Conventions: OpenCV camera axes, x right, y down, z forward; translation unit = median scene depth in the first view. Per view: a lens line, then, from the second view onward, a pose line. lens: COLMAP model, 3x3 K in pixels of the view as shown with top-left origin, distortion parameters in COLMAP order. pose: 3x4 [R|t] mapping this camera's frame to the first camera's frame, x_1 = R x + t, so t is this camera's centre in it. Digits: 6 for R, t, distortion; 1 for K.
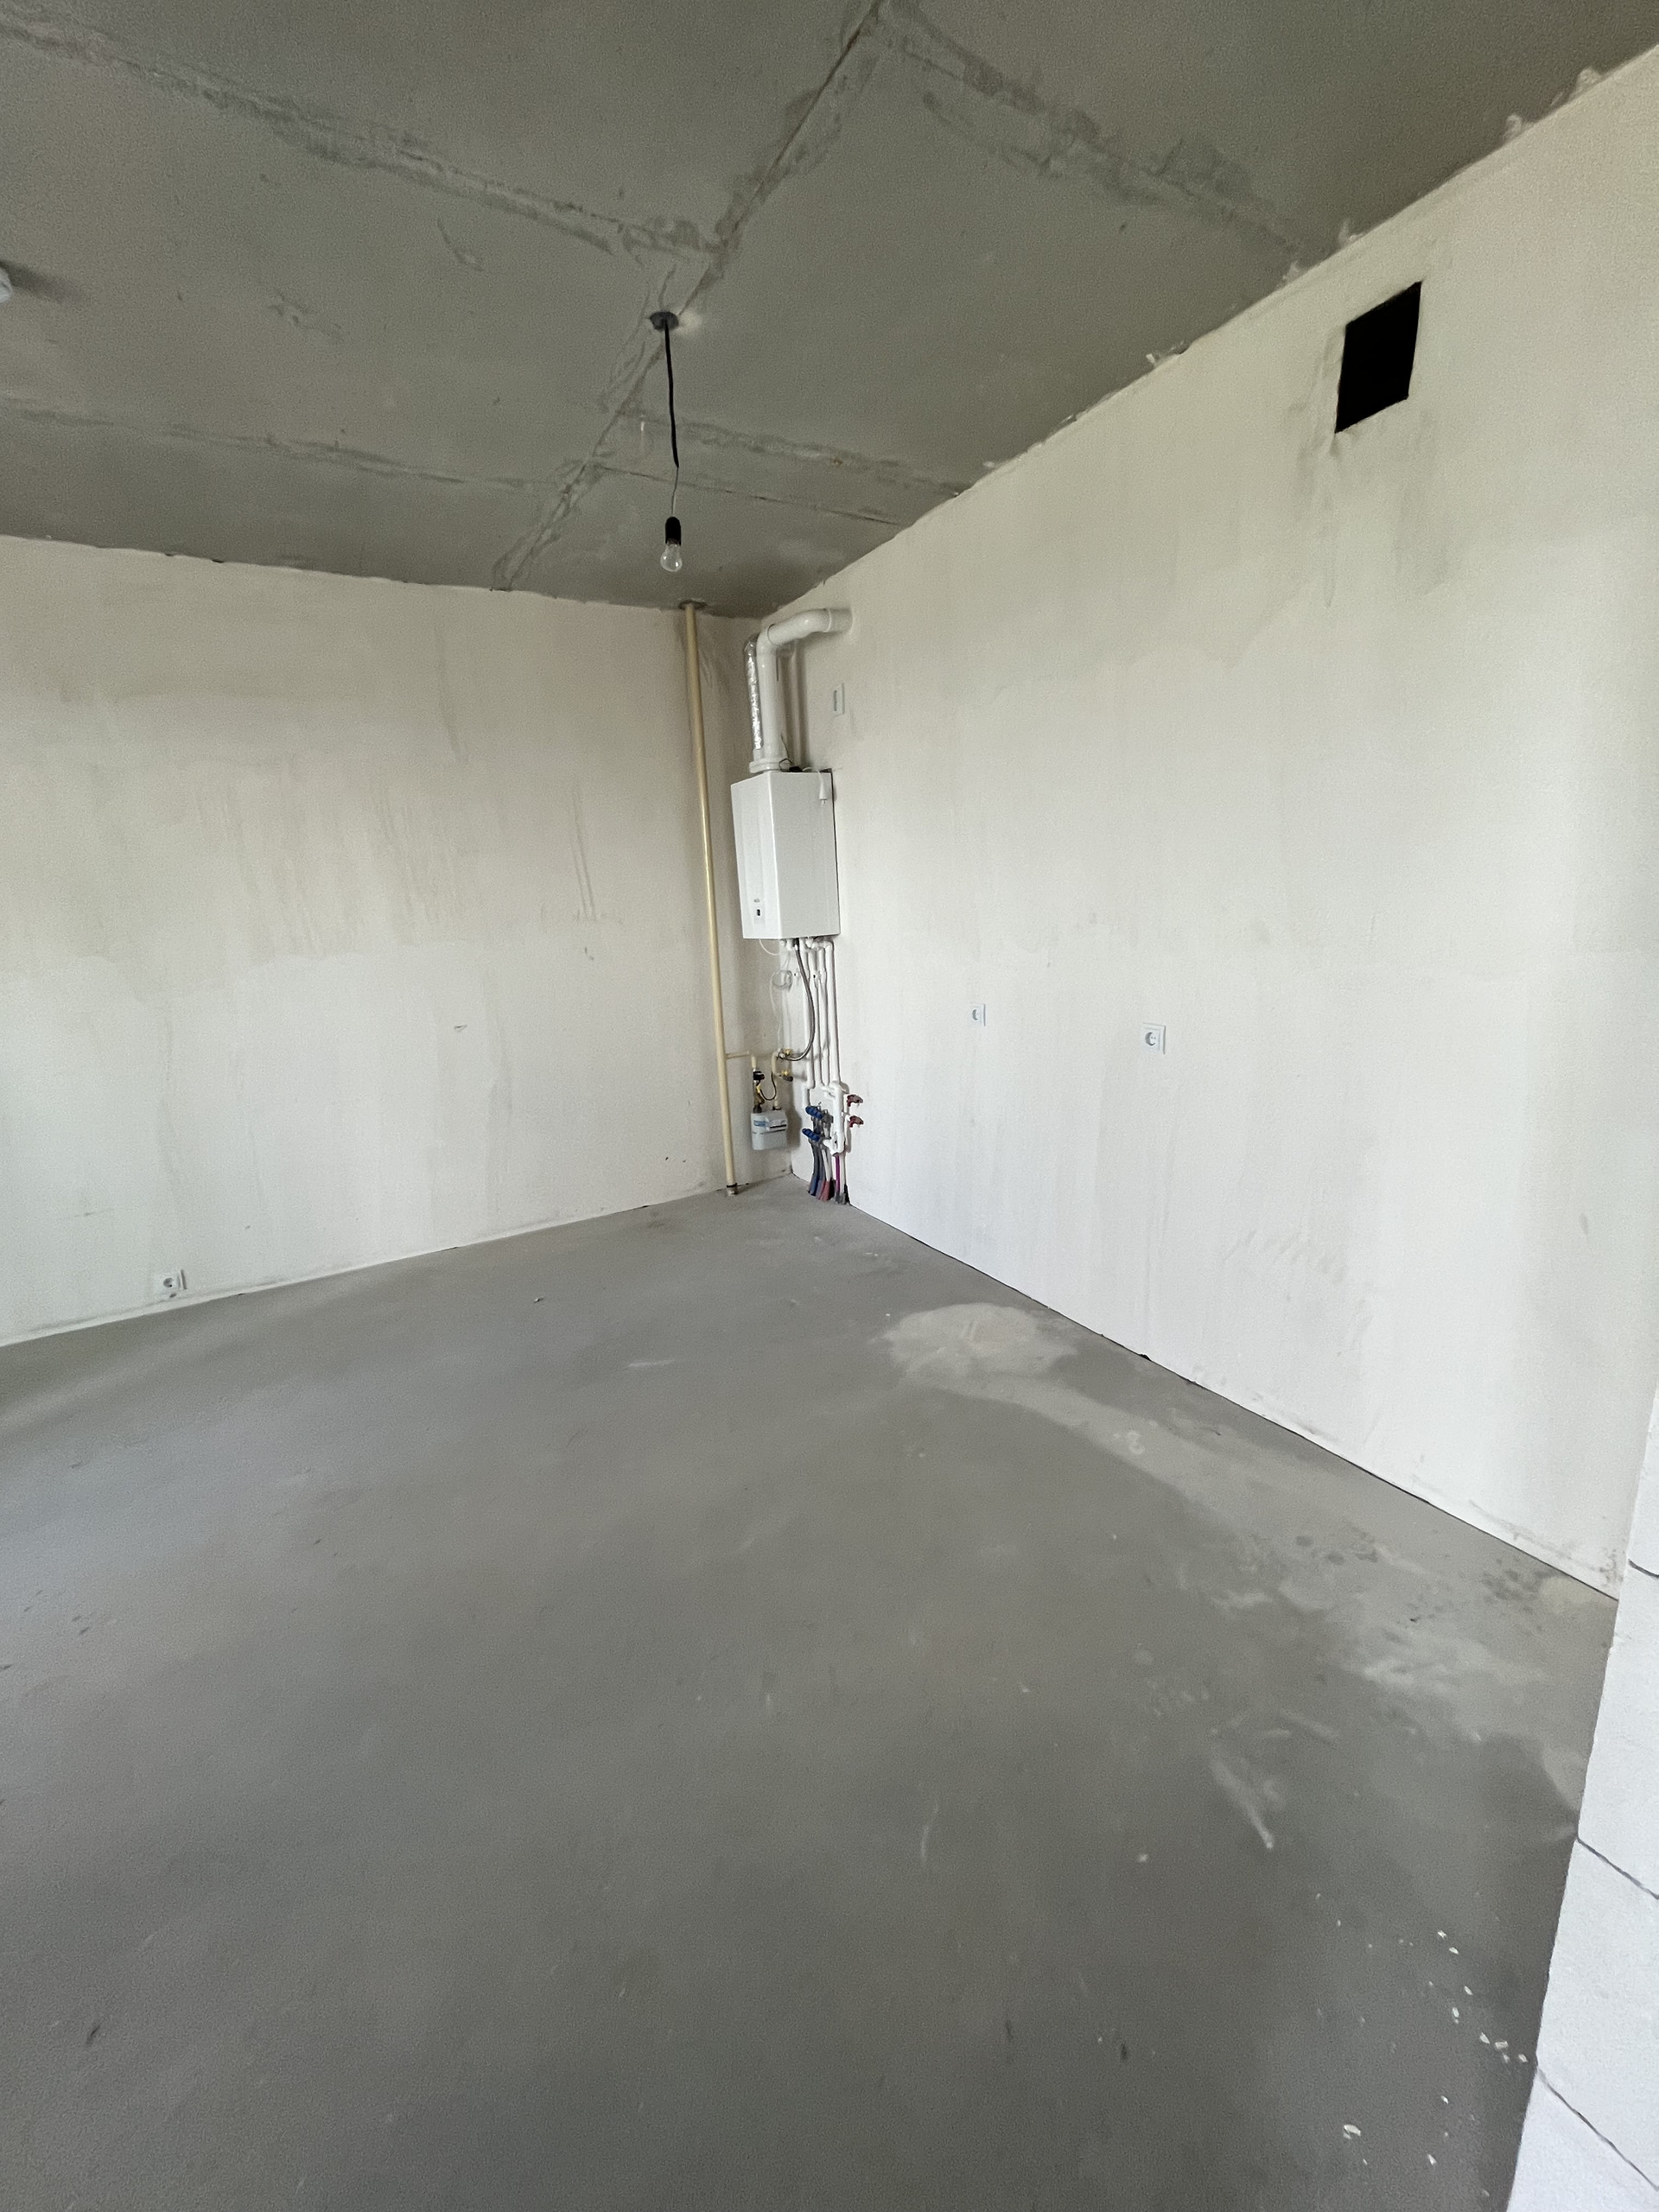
lens RADIAL K [[898.8, 0, 830.8], [0, 898.8, 1103.4], [0, 0, 1]] dist [-0.004379, 0.000150]
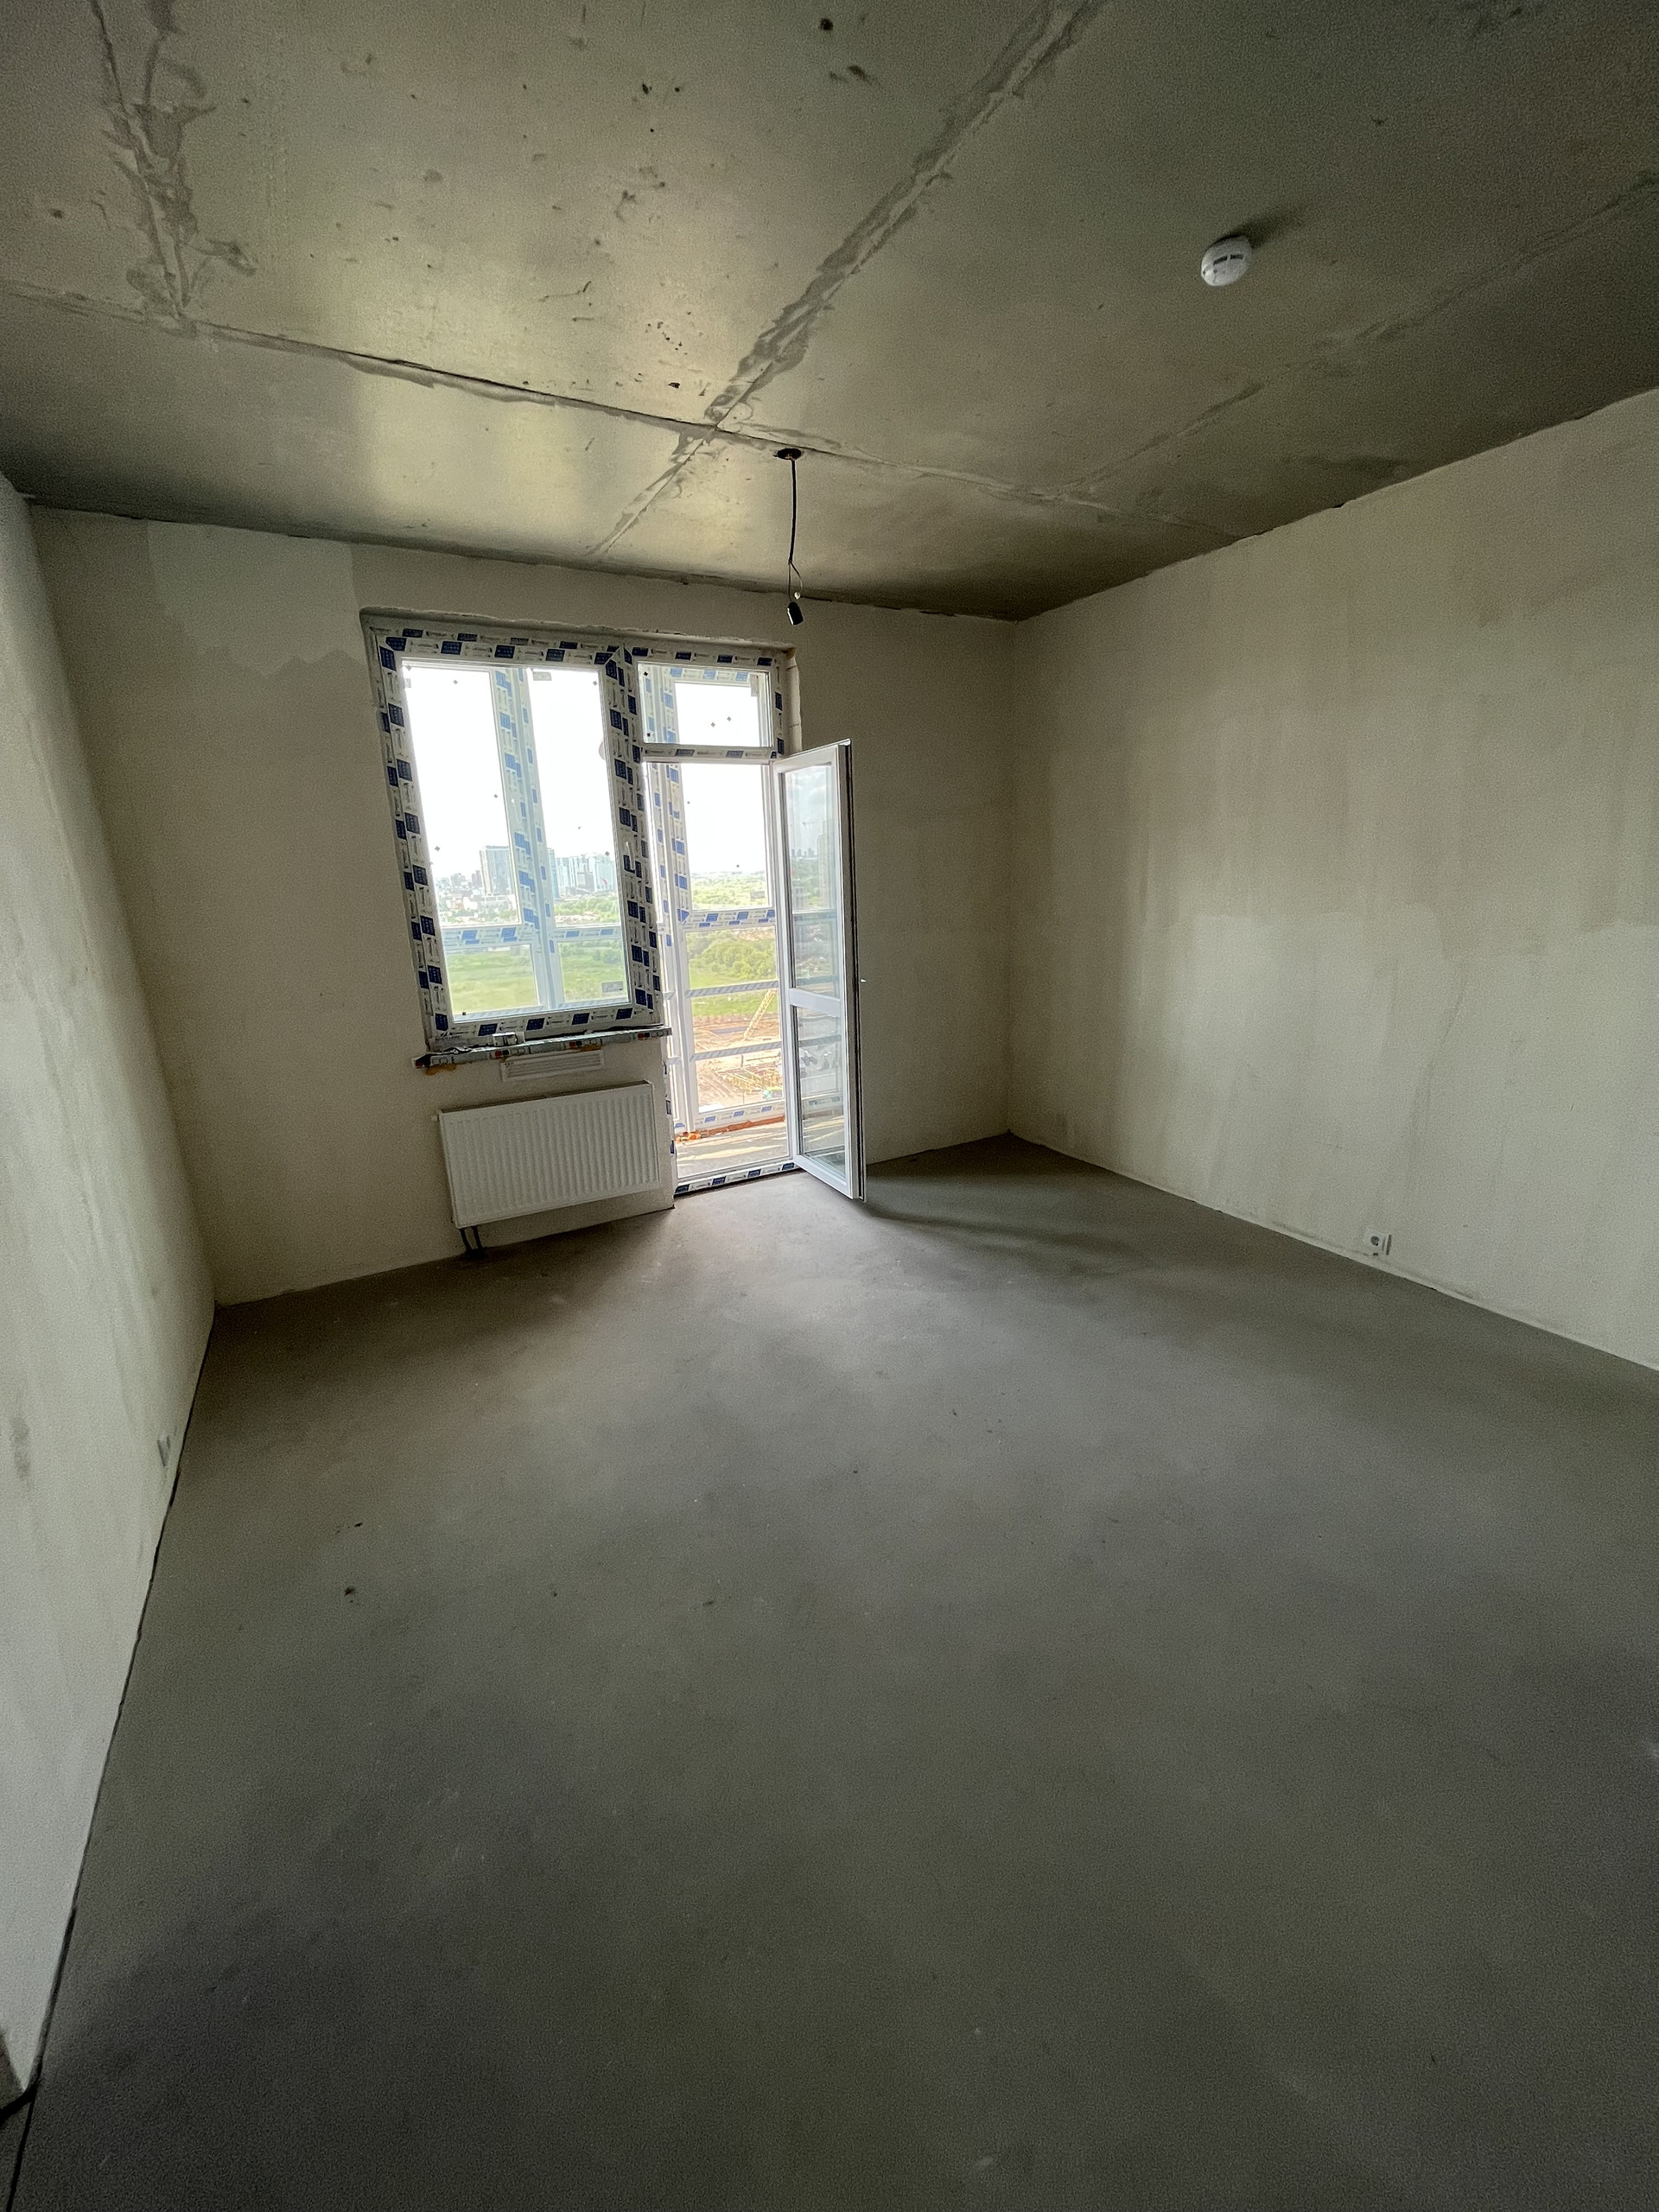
lens RADIAL K [[898.8, 0, 834.0], [0, 898.8, 1103.1], [0, 0, 1]] dist [-0.004379, 0.000150]
pose [[-0.022277, 0.305094, -0.952062, 0.256676], [-0.189710, 0.933706, 0.303650, -0.198420], [0.981587, 0.187380, 0.037079, 0.552338]]
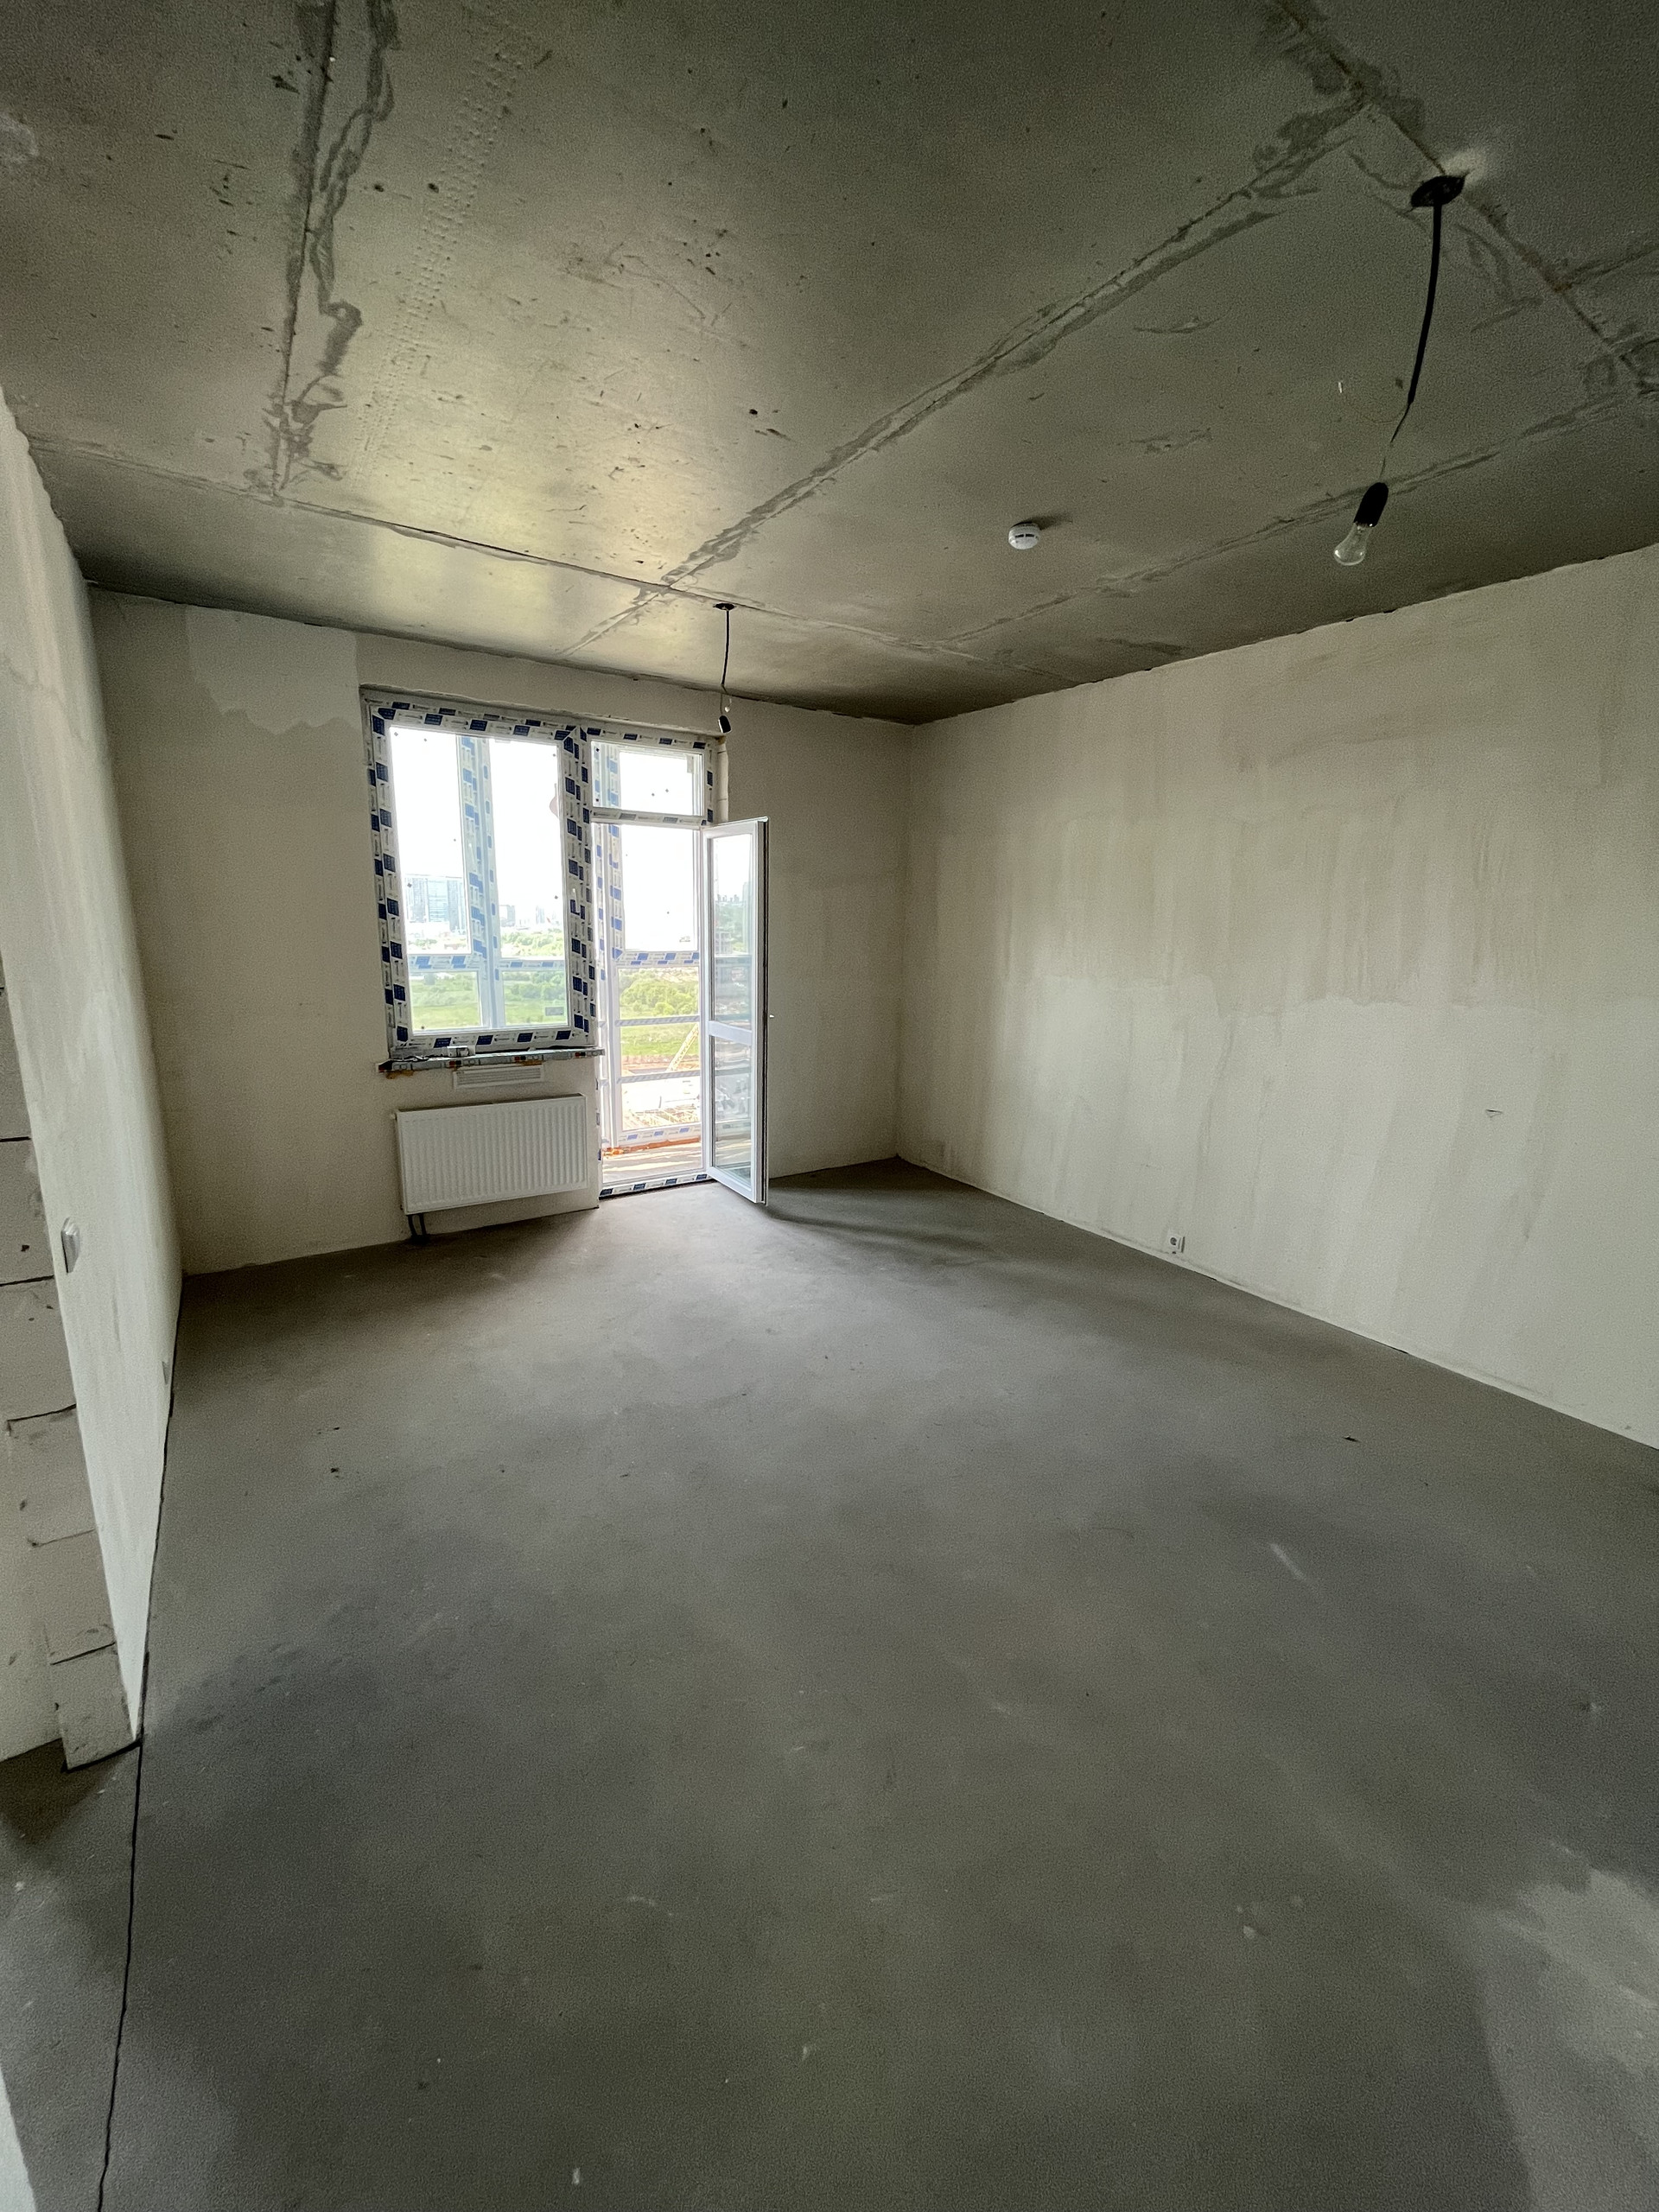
lens RADIAL K [[898.8, 0, 833.3], [0, 898.8, 1103.2], [0, 0, 1]] dist [-0.004379, 0.000150]
pose [[0.053356, 0.256152, -0.965163, 0.581818], [-0.248512, 0.939536, 0.235612, -0.235785], [0.967158, 0.227283, 0.113787, 0.575754]]
